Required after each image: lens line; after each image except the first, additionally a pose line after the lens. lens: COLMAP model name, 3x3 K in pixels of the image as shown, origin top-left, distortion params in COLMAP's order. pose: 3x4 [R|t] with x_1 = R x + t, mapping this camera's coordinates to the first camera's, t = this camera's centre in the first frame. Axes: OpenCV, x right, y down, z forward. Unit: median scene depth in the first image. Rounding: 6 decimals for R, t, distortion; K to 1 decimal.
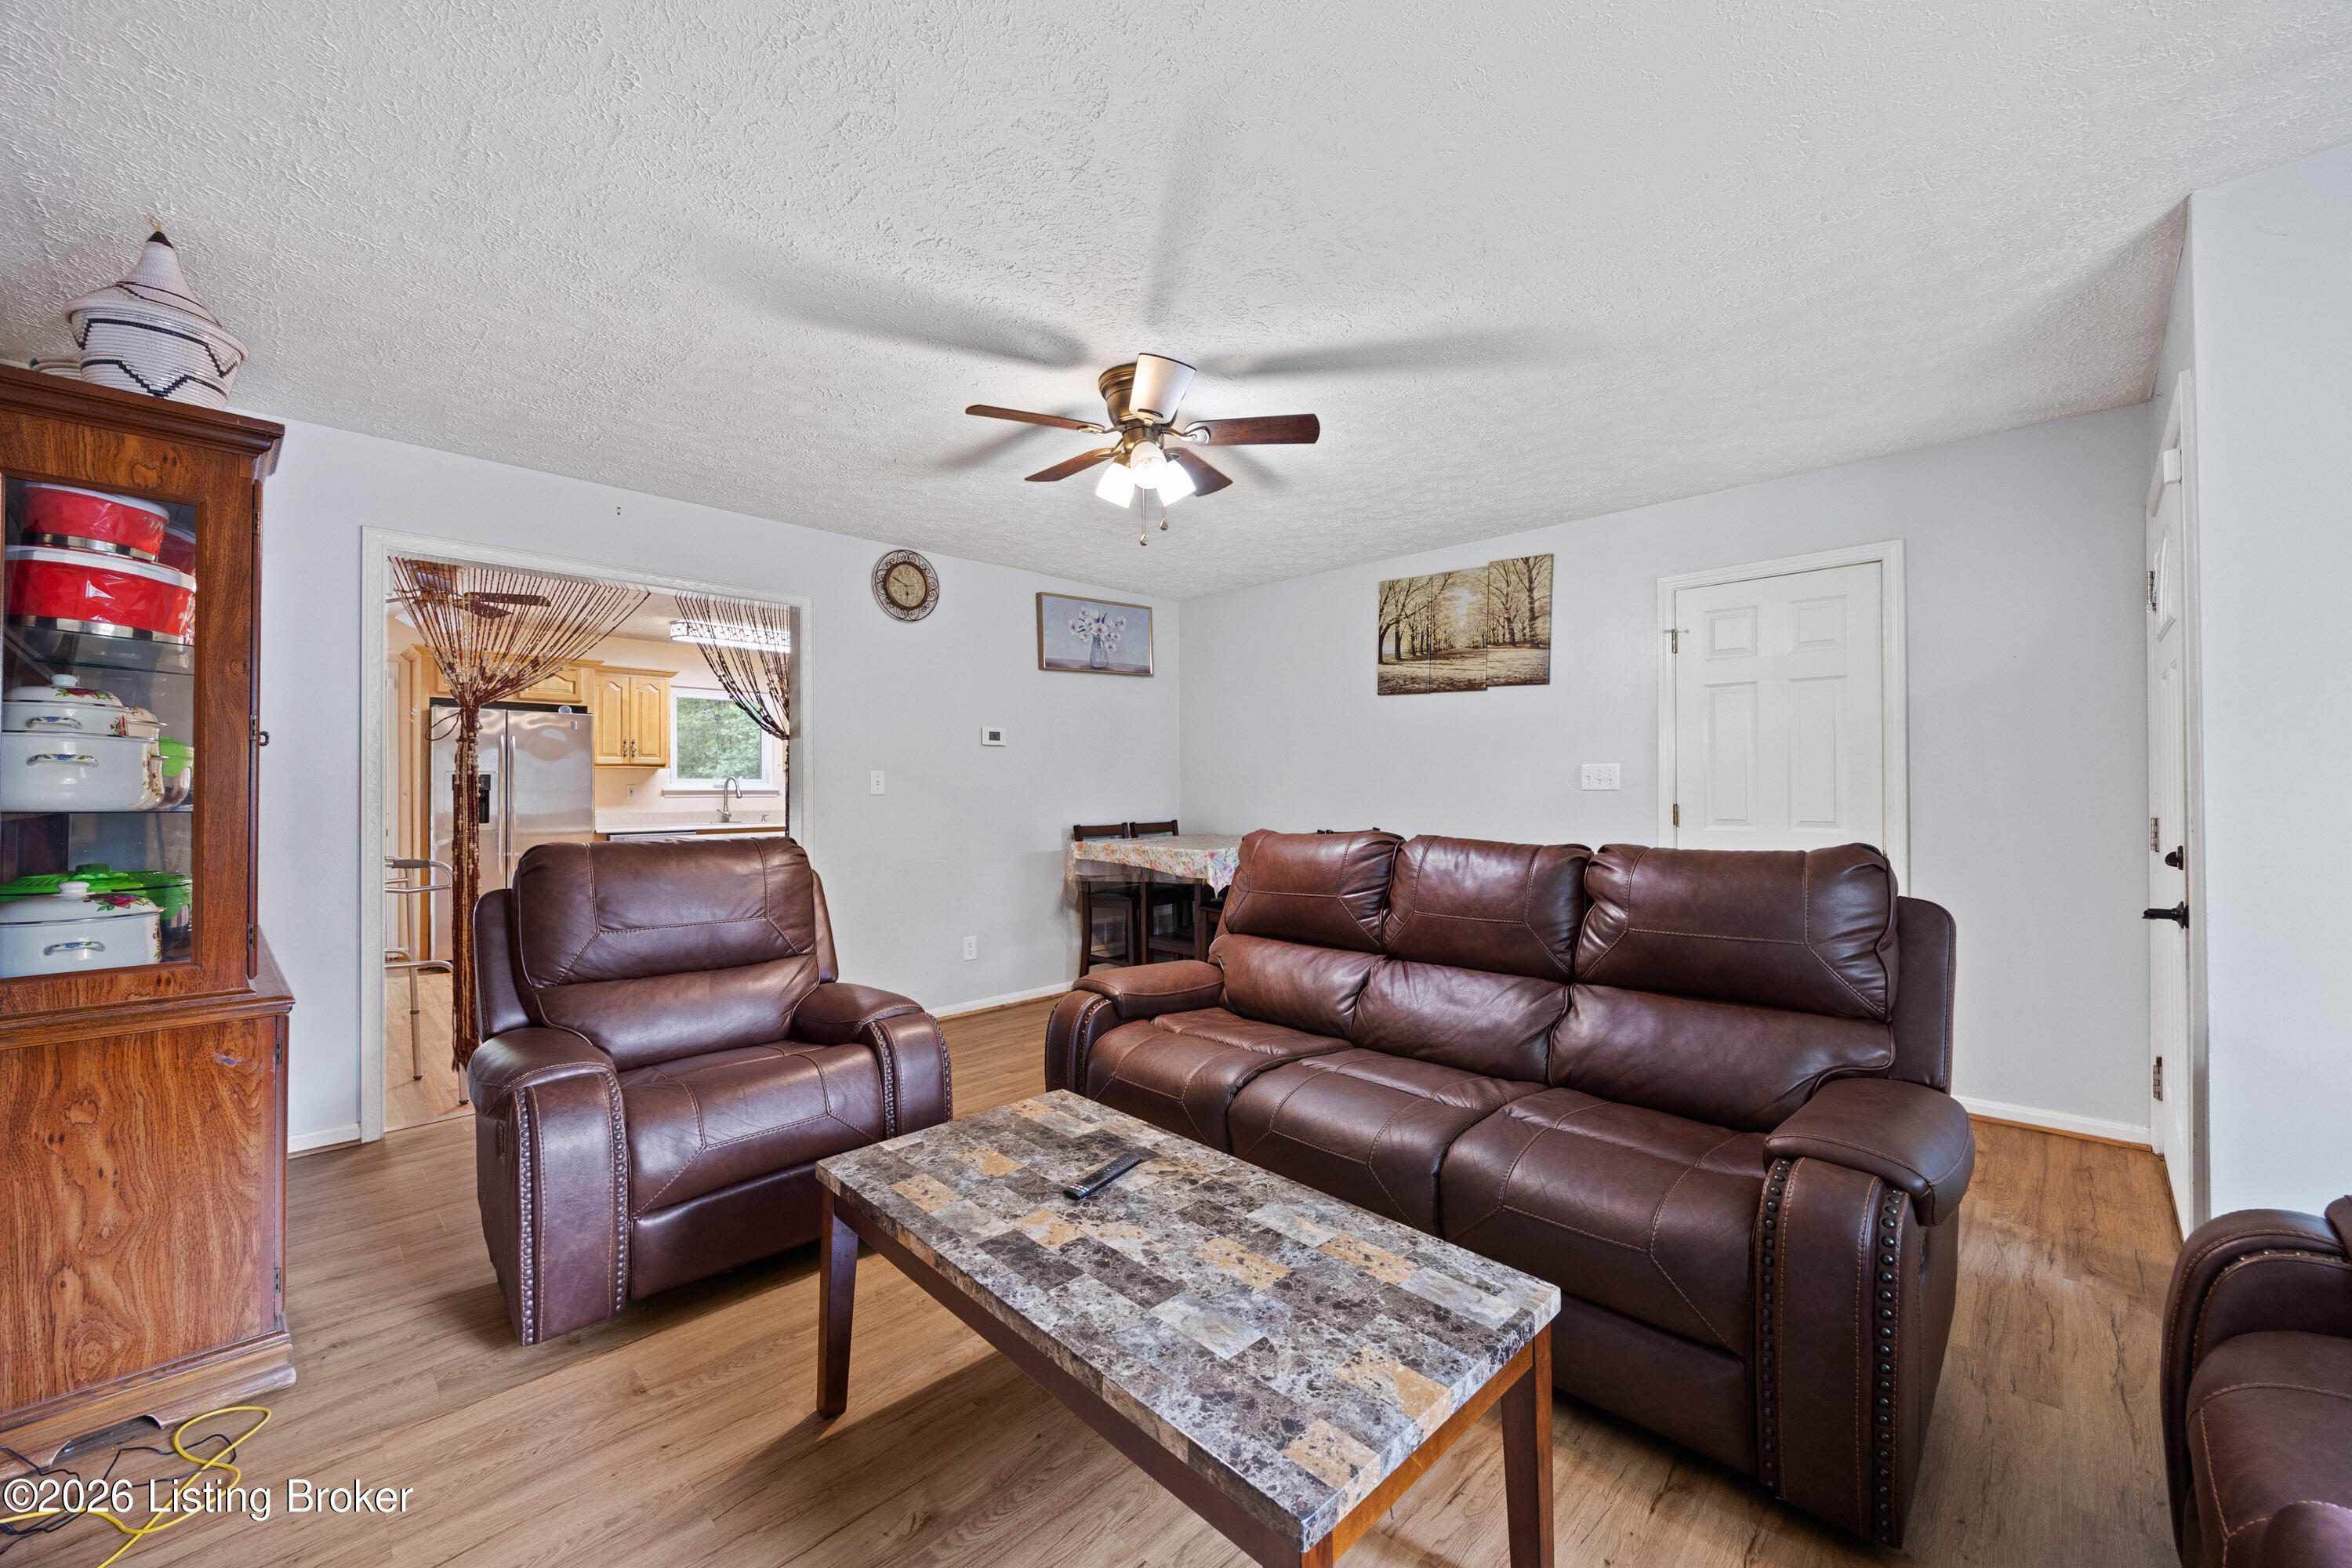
lens RADIAL K [[912.4, 0, 1181.8], [0, 912.4, 778.7], [0, 0, 1]] dist [-0.009128, -0.000082]
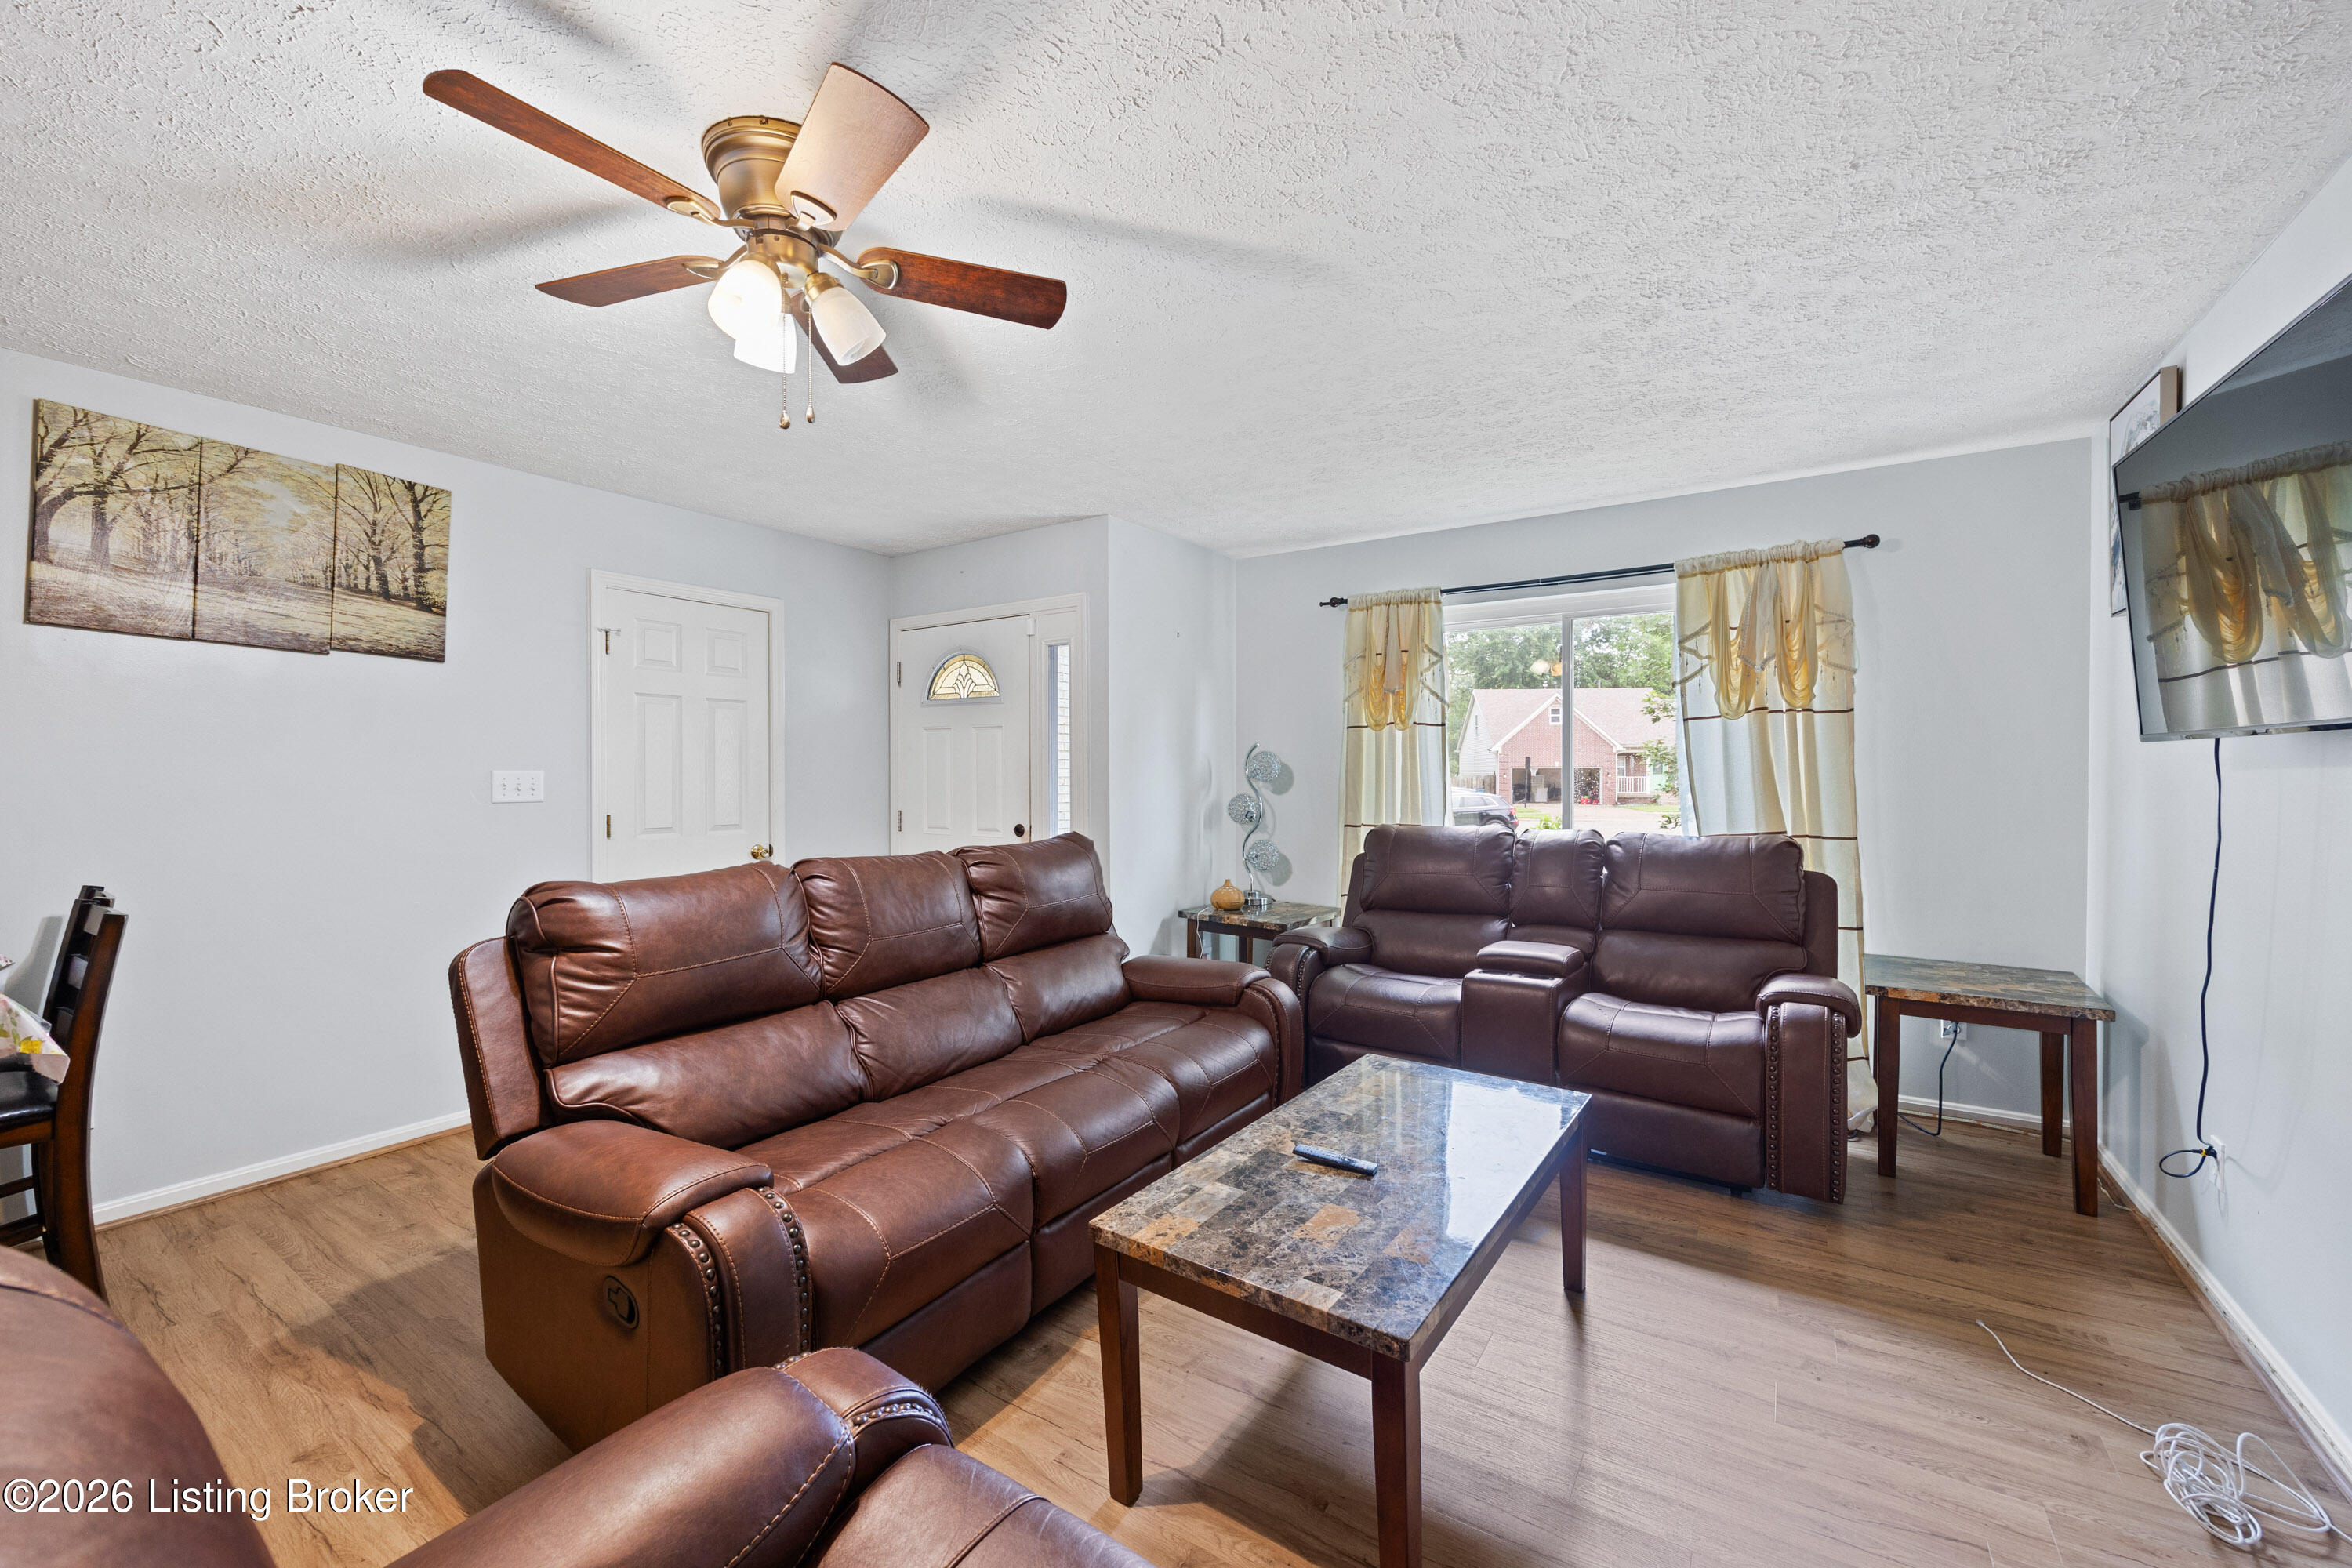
lens RADIAL K [[912.4, 0, 1175.8], [0, 912.4, 780.4], [0, 0, 1]] dist [-0.009128, -0.000082]
pose [[-0.188742, -0.000861, 0.982026, -1.095734], [-0.006497, 0.999979, -0.000372, -0.025769], [-0.982005, -0.006451, -0.188743, 1.343724]]
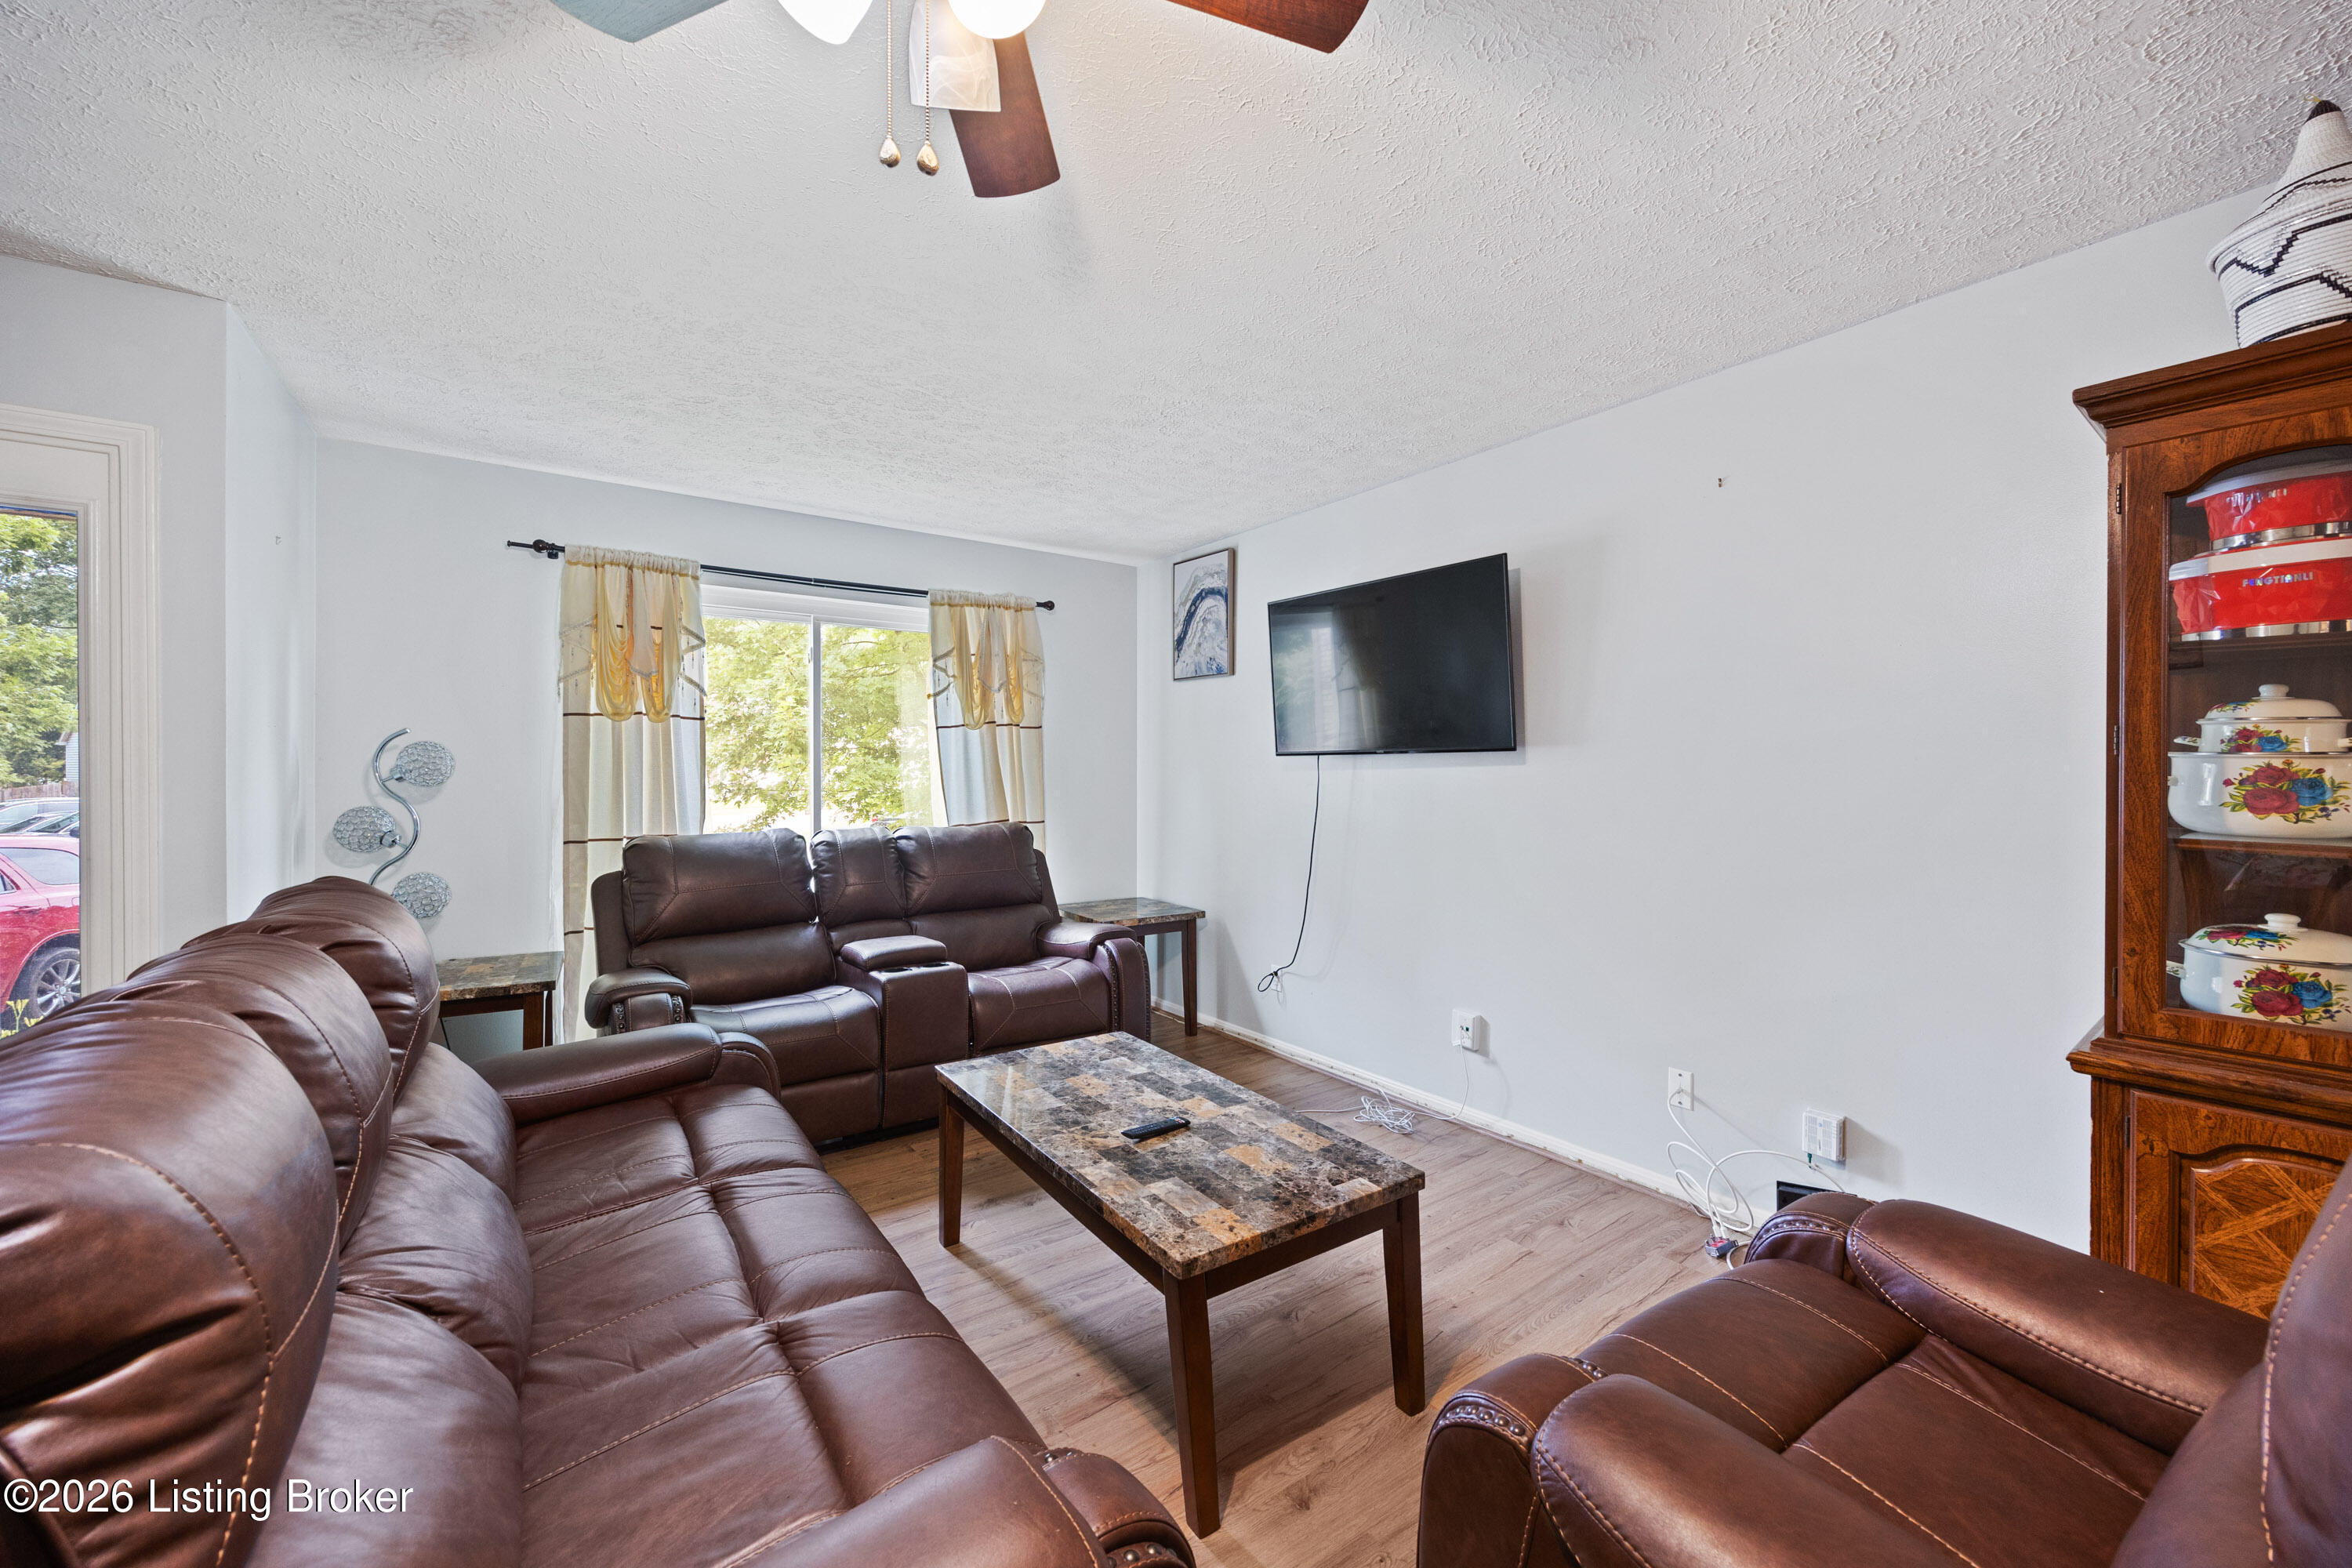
lens RADIAL K [[912.4, 0, 1184.5], [0, 912.4, 780.4], [0, 0, 1]] dist [-0.009128, -0.000082]
pose [[-0.986130, 0.008074, 0.165779, -0.312691], [0.007524, 0.999964, -0.003946, -0.019201], [-0.165805, -0.002644, -0.986155, 2.091229]]
